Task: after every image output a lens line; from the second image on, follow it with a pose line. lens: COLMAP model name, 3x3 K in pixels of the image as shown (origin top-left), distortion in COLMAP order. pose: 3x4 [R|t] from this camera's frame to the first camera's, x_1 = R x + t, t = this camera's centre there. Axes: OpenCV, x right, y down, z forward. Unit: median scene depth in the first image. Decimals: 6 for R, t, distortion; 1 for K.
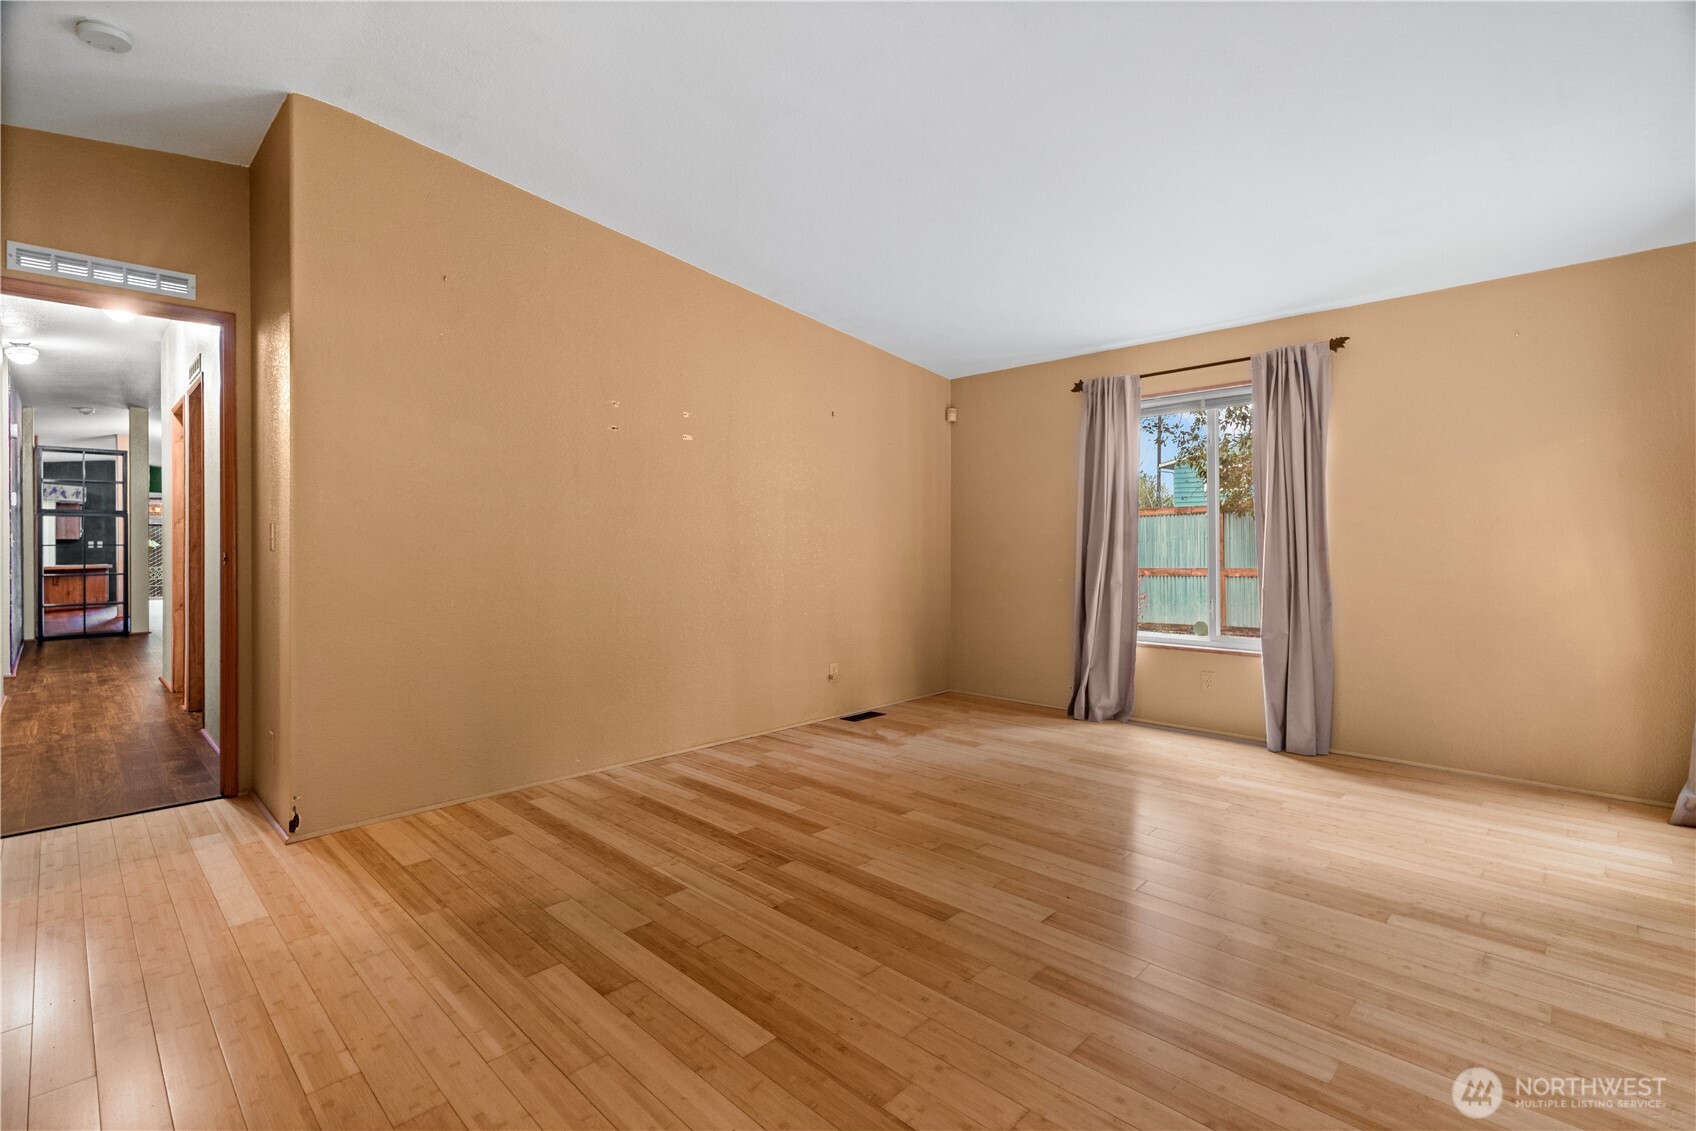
lens RADIAL K [[771.1, 0, 840.6], [0, 771.1, 554.6], [0, 0, 1]] dist [-0.007201, 0.001035]
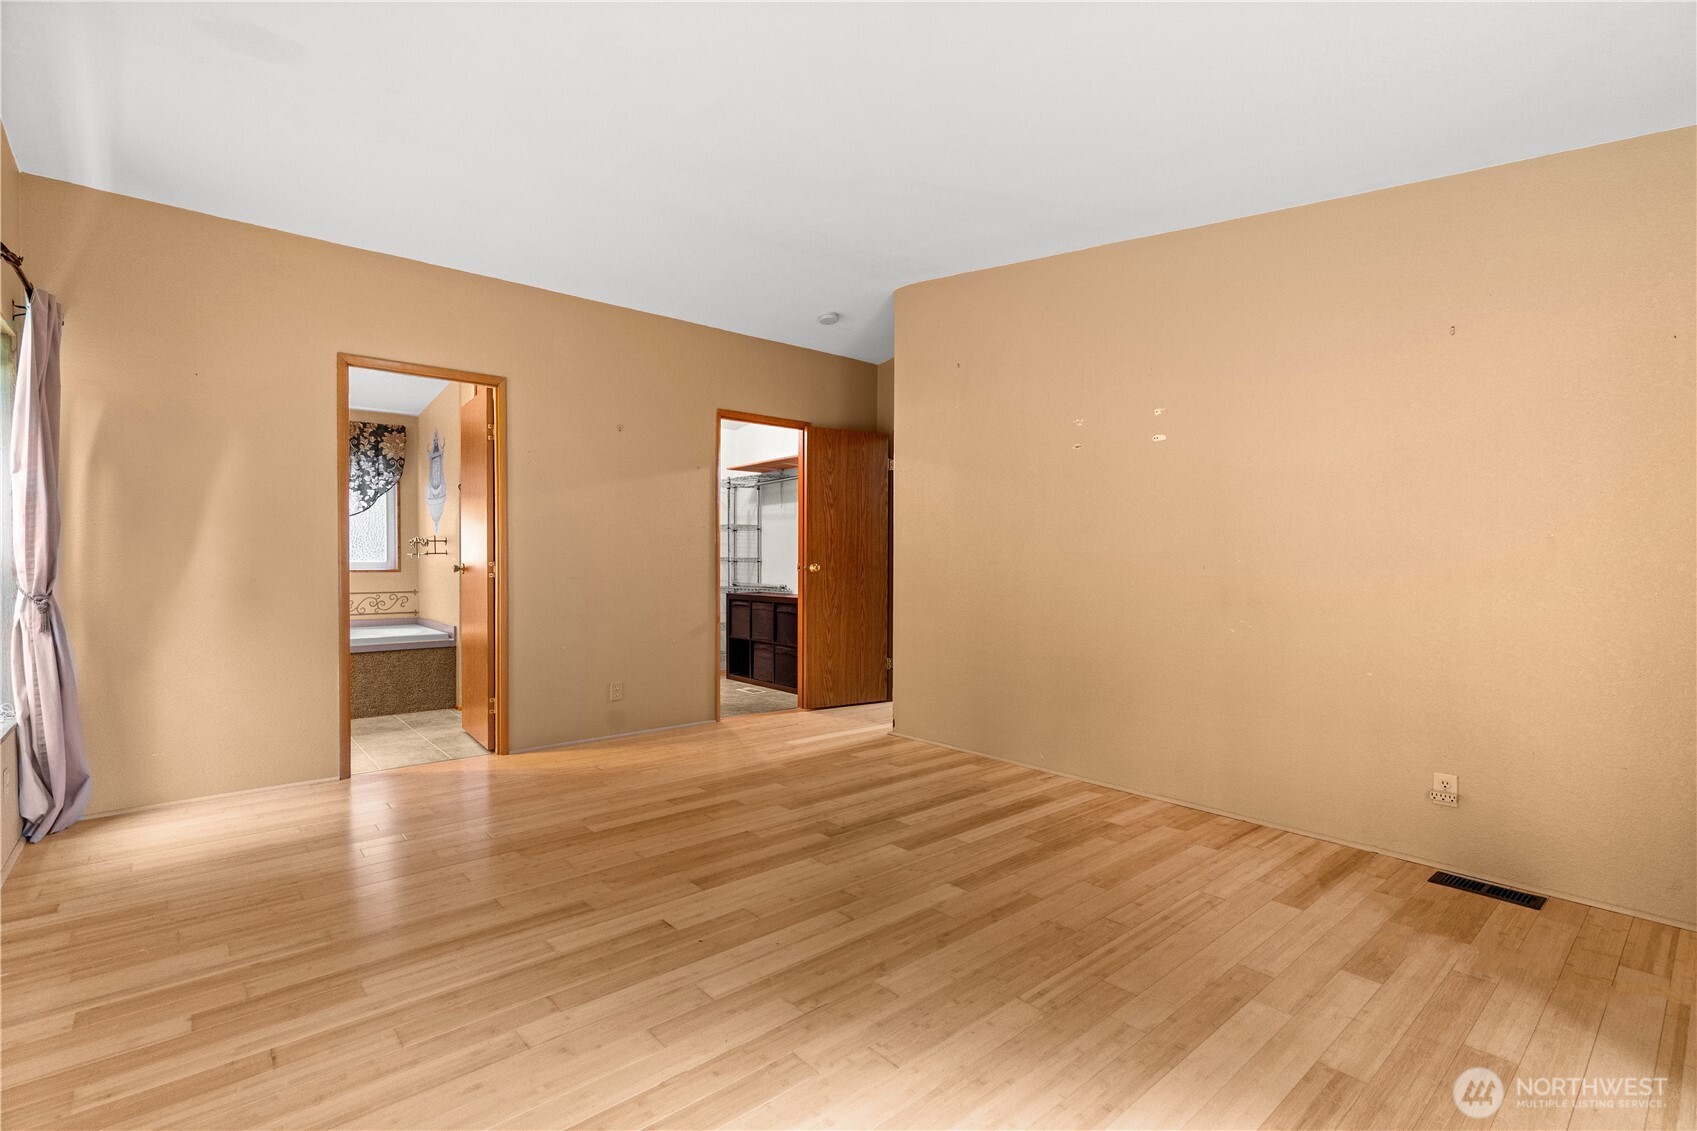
lens RADIAL K [[771.5, 0, 846.7], [0, 771.5, 576.3], [0, 0, 1]] dist [-0.007201, 0.001035]
pose [[-0.078545, 0.023030, -0.996645, 1.060037], [-0.014061, 0.999608, 0.024207, -0.018605], [0.996811, 0.015915, -0.078190, 1.096083]]
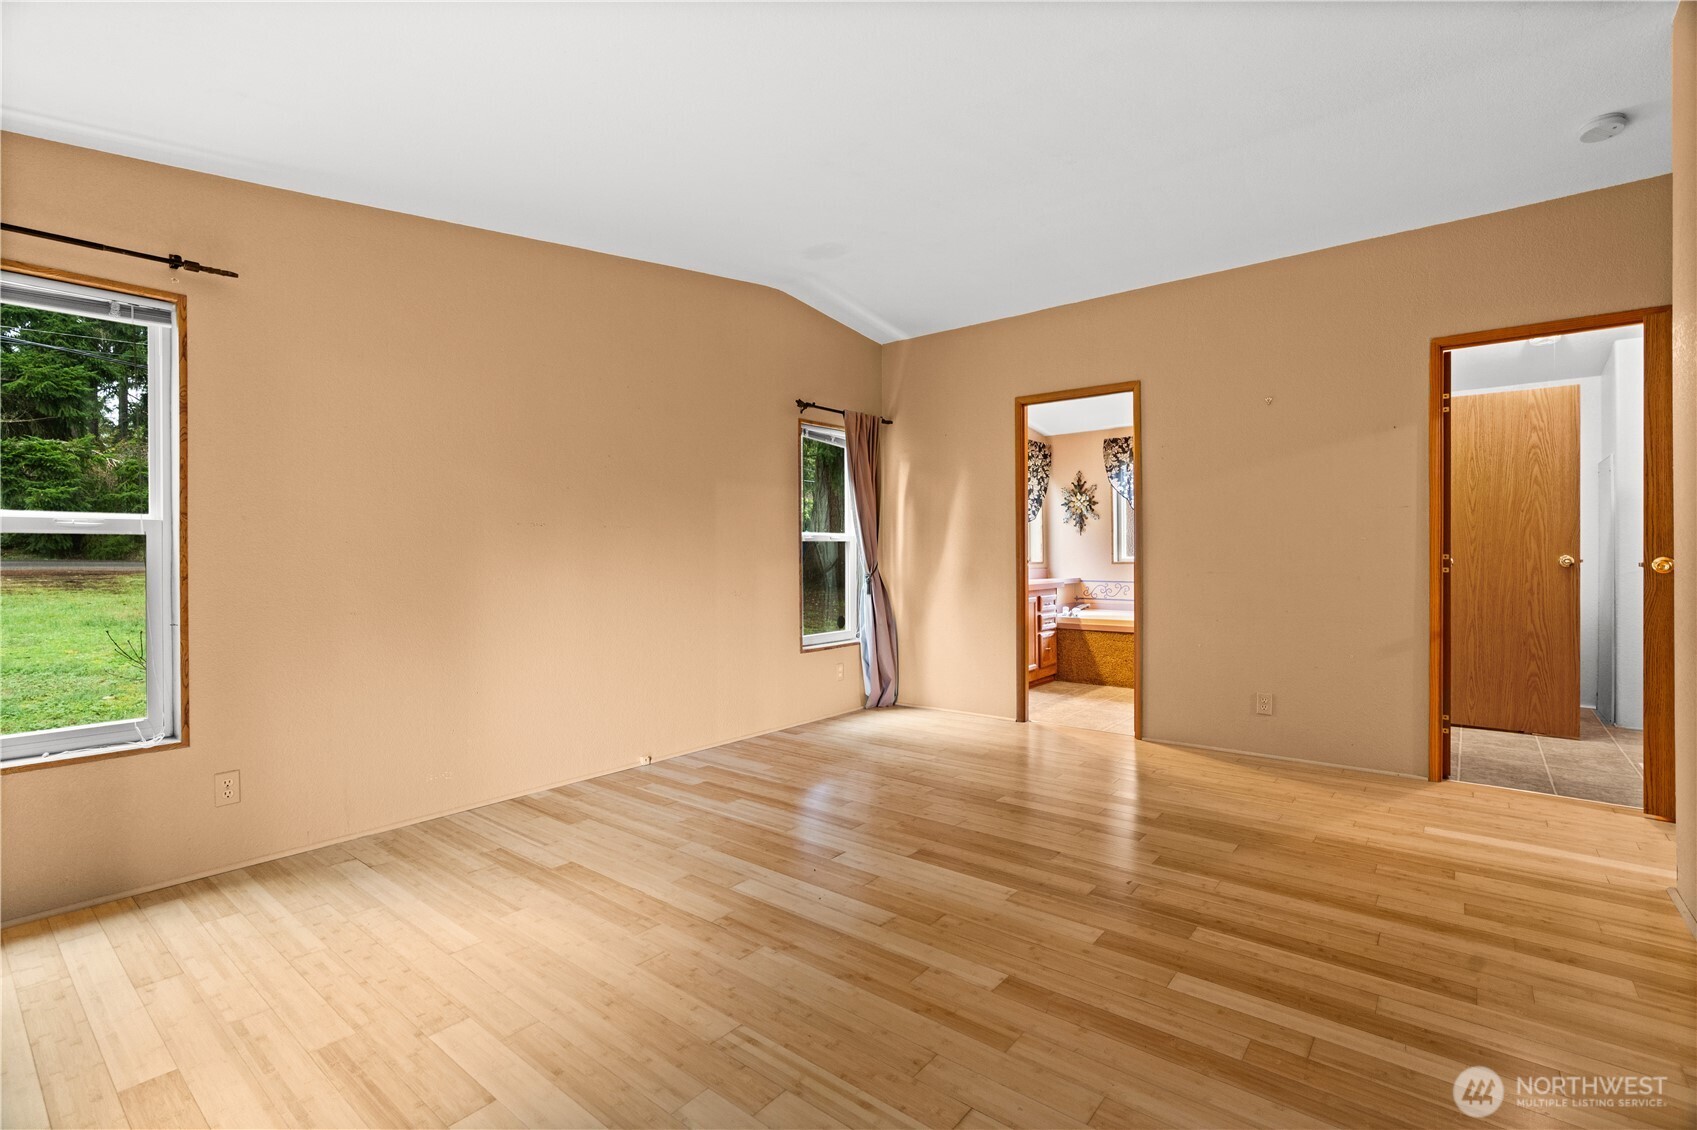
lens RADIAL K [[771.5, 0, 852.5], [0, 771.5, 551.9], [0, 0, 1]] dist [-0.007201, 0.001035]
pose [[-0.994179, 0.007461, -0.107487, 0.316801], [0.006383, 0.999926, 0.010372, -0.028857], [0.107556, 0.009626, -0.994152, 1.875046]]
